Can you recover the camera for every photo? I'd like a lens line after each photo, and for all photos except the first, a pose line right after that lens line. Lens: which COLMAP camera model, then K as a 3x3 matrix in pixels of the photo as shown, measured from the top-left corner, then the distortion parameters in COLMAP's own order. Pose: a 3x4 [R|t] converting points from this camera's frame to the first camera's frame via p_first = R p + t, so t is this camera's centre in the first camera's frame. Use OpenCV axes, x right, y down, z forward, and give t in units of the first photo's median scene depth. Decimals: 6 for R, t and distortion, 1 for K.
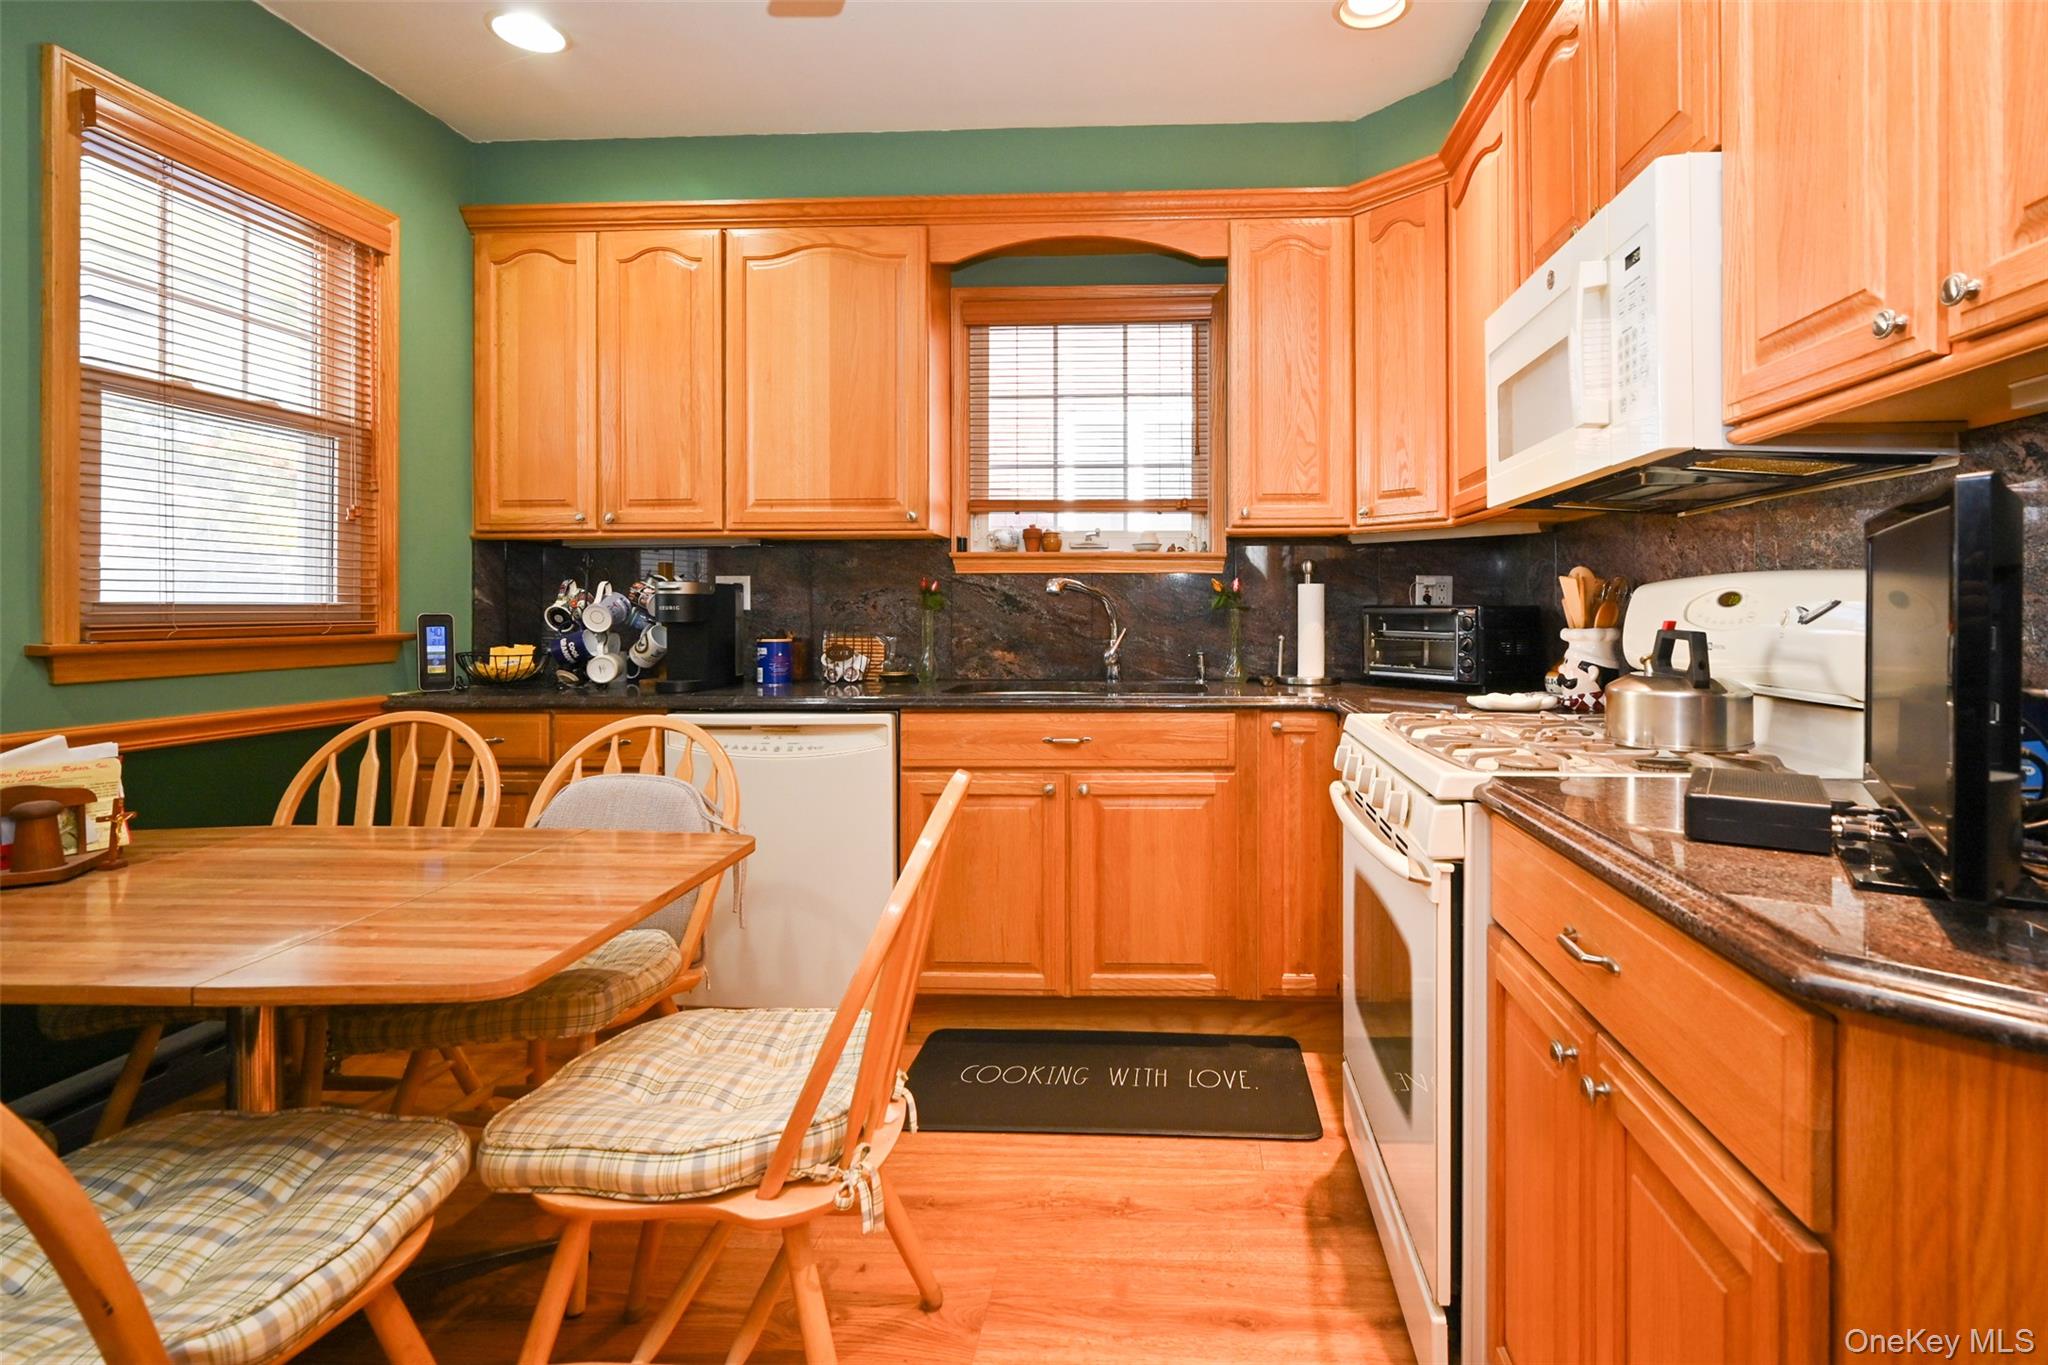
lens RADIAL K [[986.3, 0, 1141.6], [0, 986.3, 608.0], [0, 0, 1]] dist [-0.000546, 0.000681]
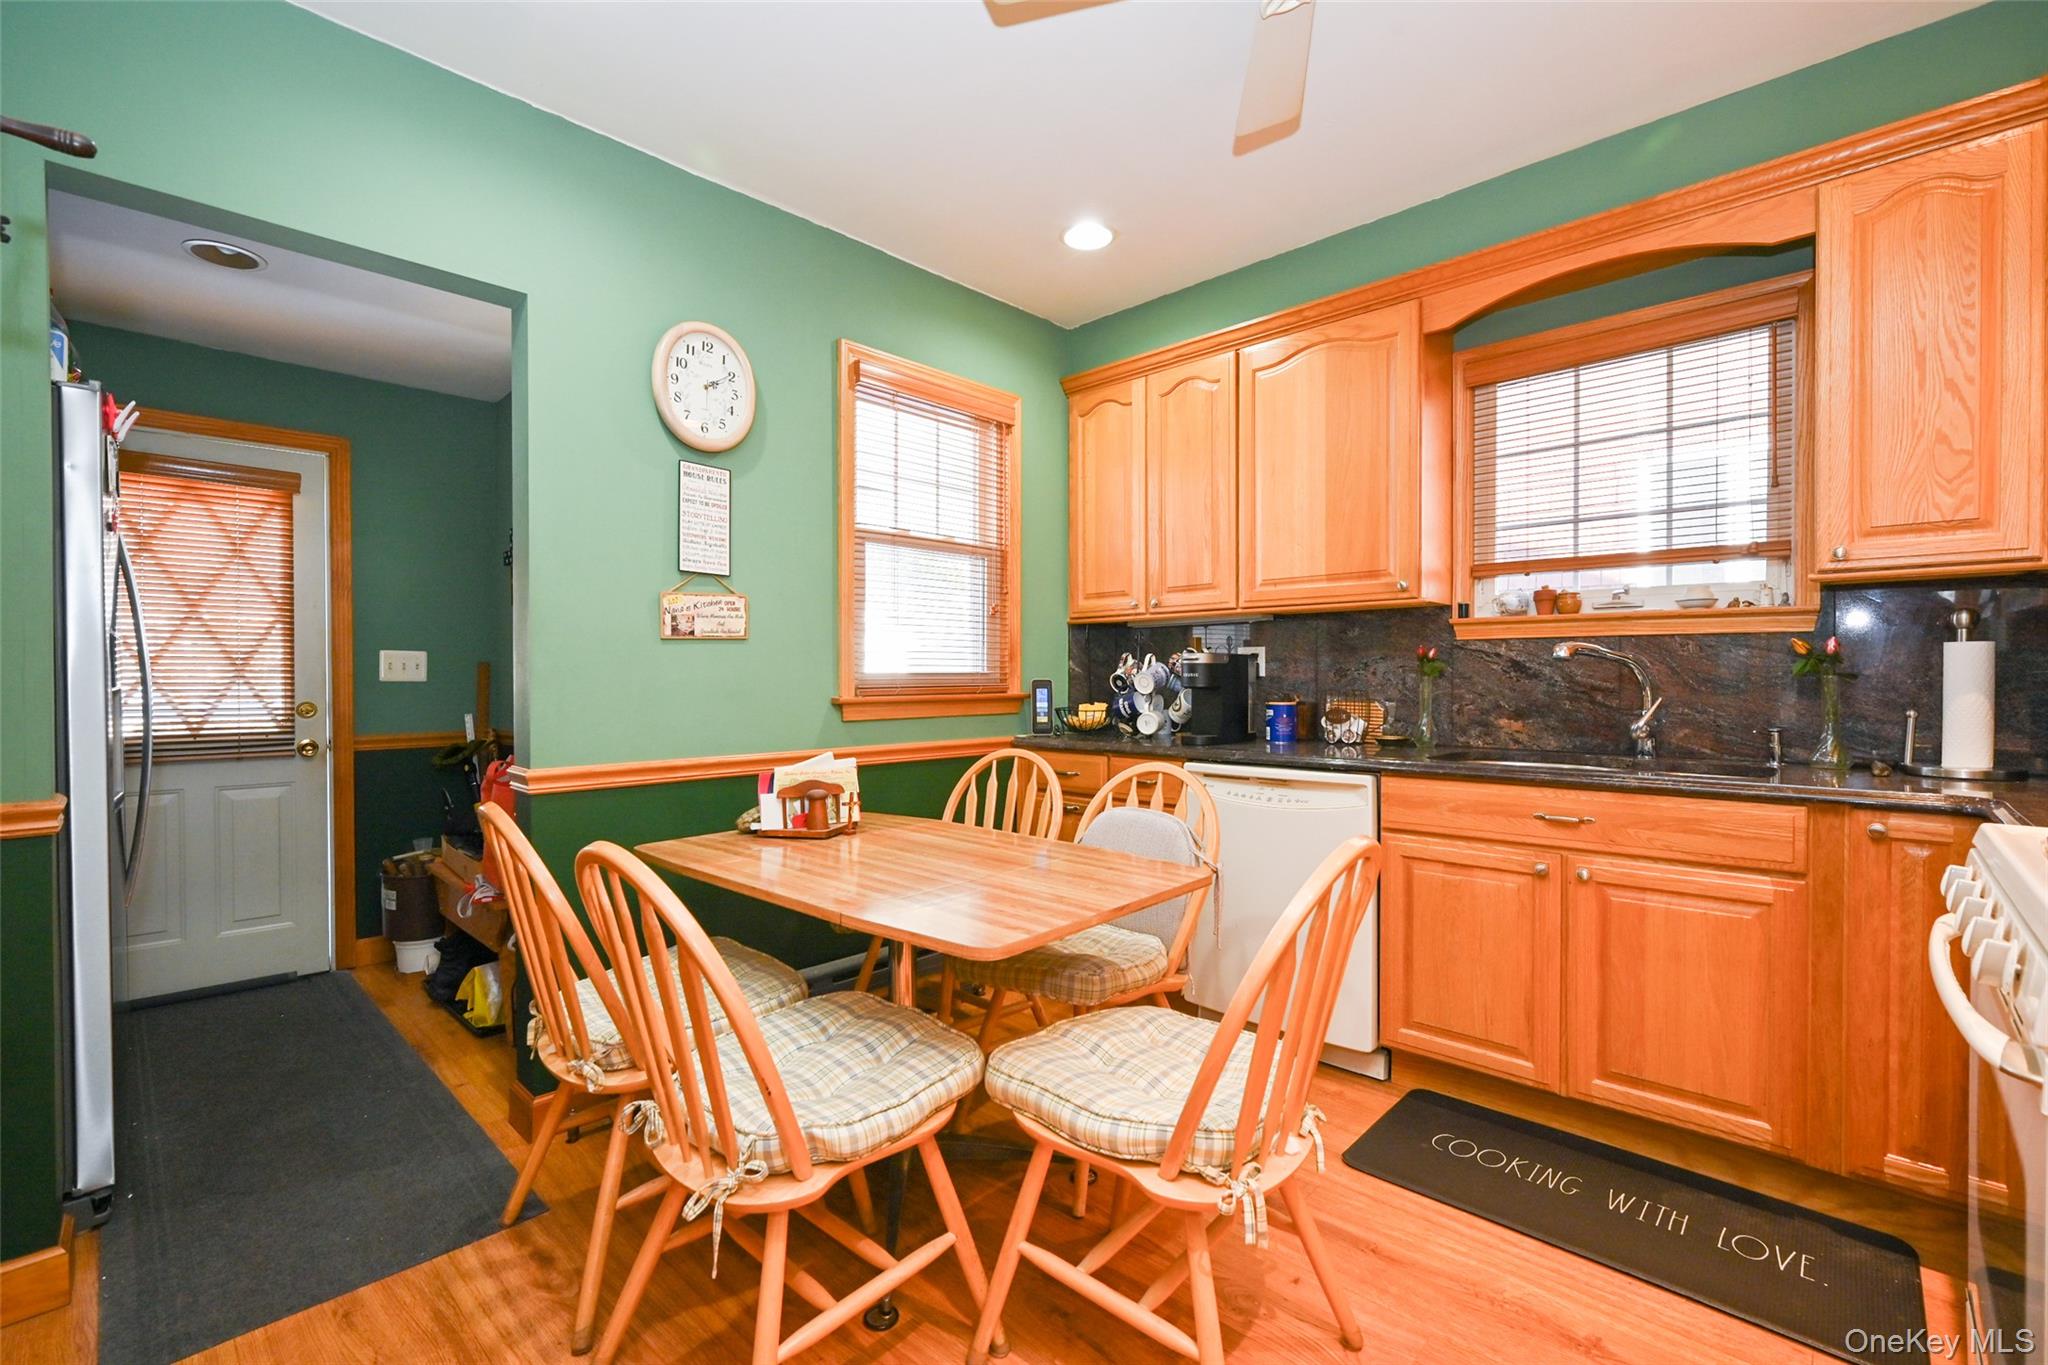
lens RADIAL K [[888.4, 0, 1024.0], [0, 888.4, 682.5], [0, 0, 1]] dist [-0.000334, 0.000292]
pose [[0.755208, 0.005487, -0.655462, 0.081713], [0.001788, 0.999944, 0.010431, -0.002498], [0.655482, -0.009050, 0.755156, 0.040906]]
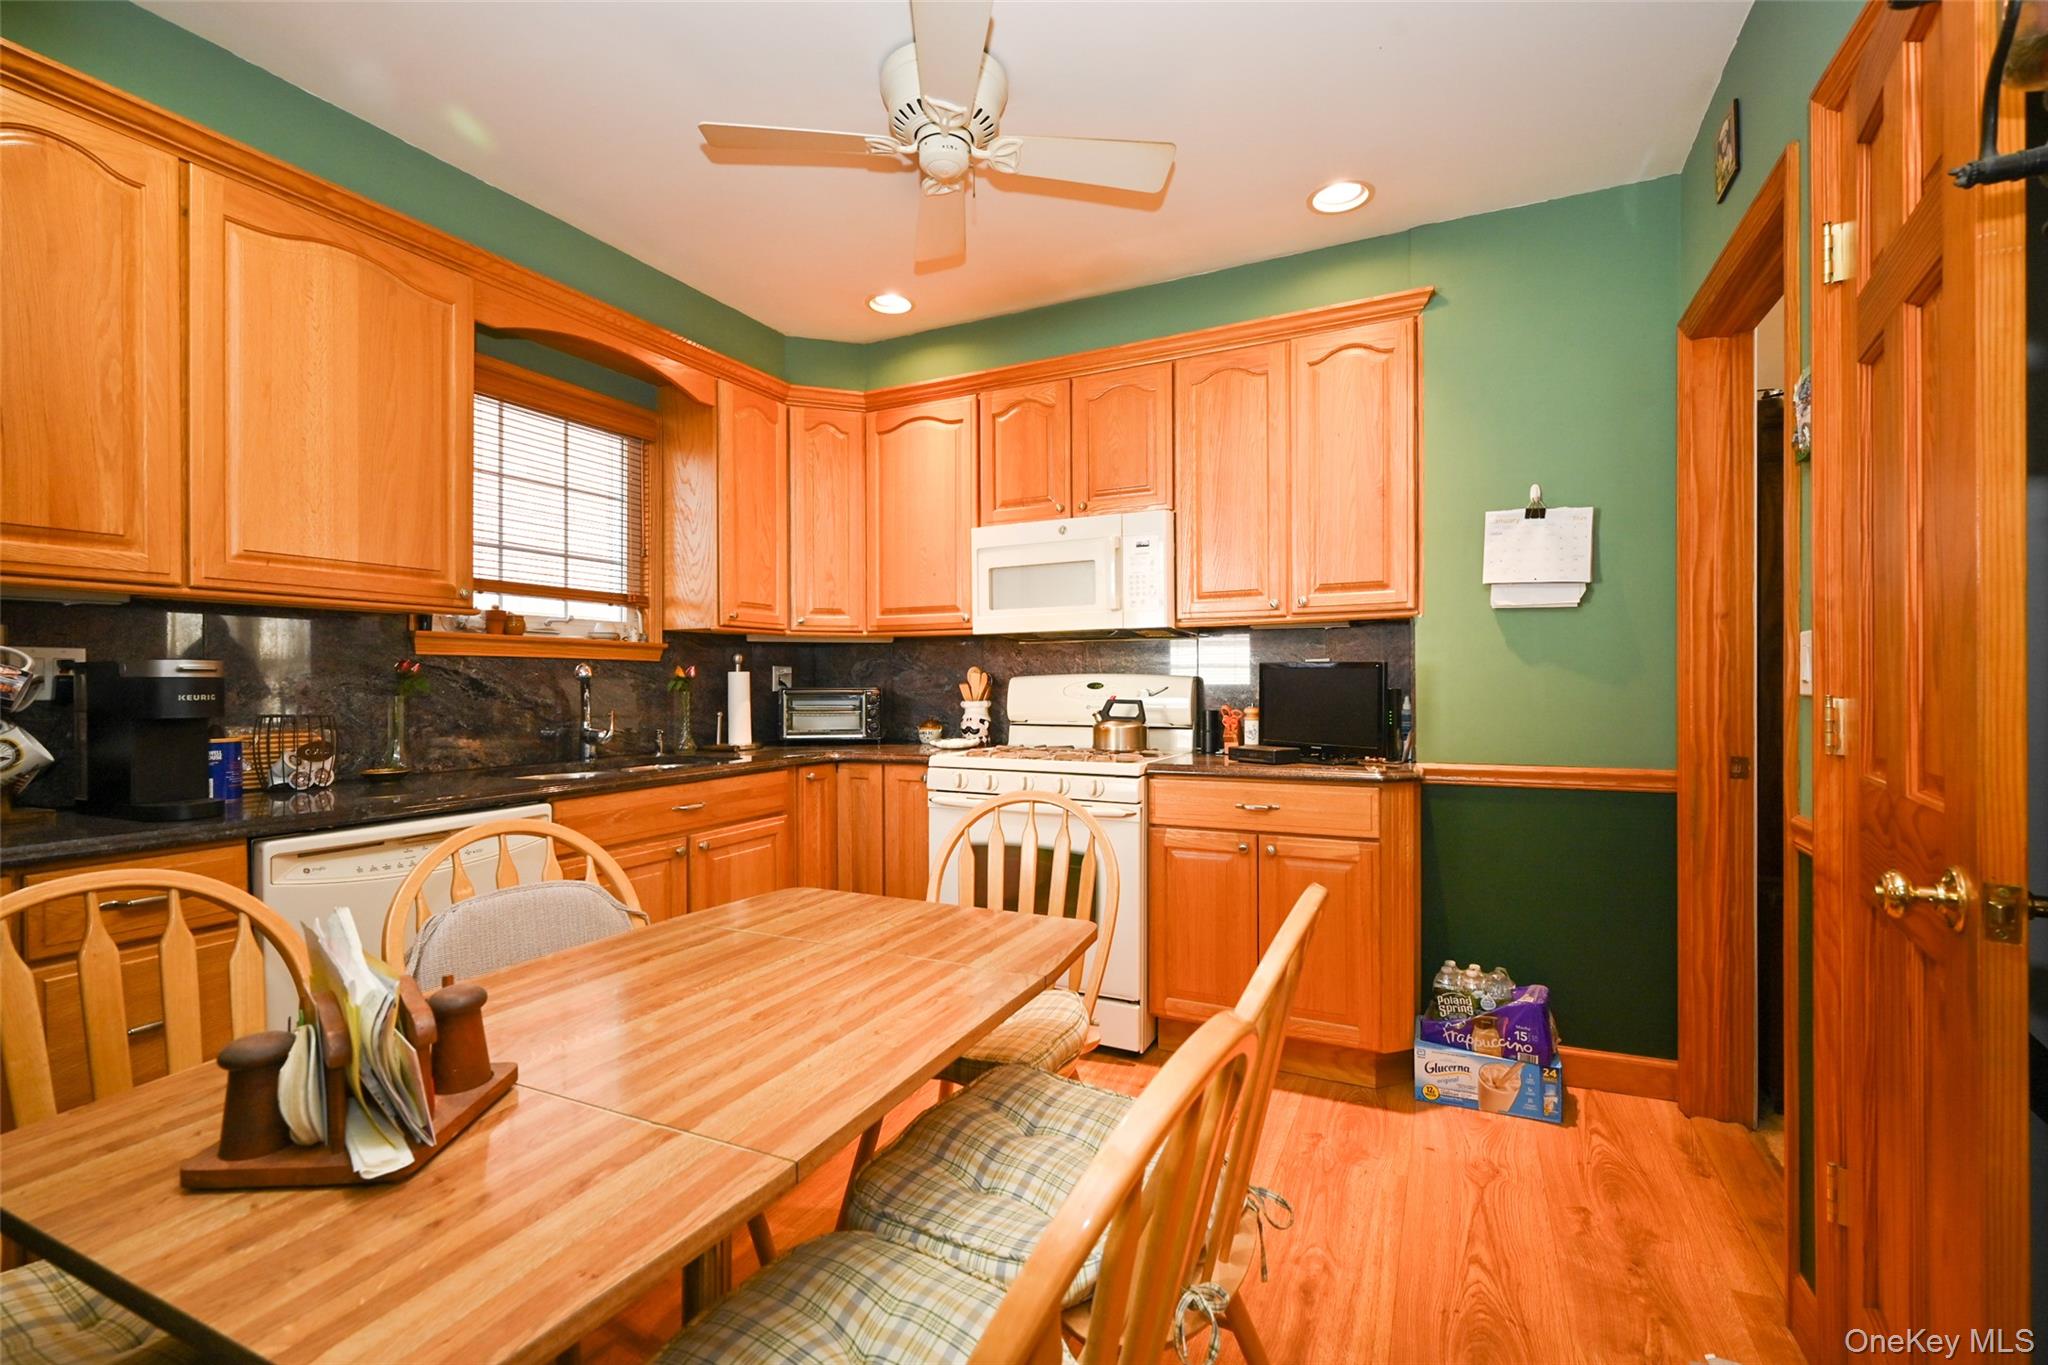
lens RADIAL K [[888.4, 0, 1024.0], [0, 888.4, 682.5], [0, 0, 1]] dist [-0.000334, 0.000292]
pose [[0.400977, 0.000105, 0.916088, -0.818603], [0.002489, 0.999996, -0.001204, -0.008736], [-0.916085, 0.002763, 0.400975, 0.209934]]
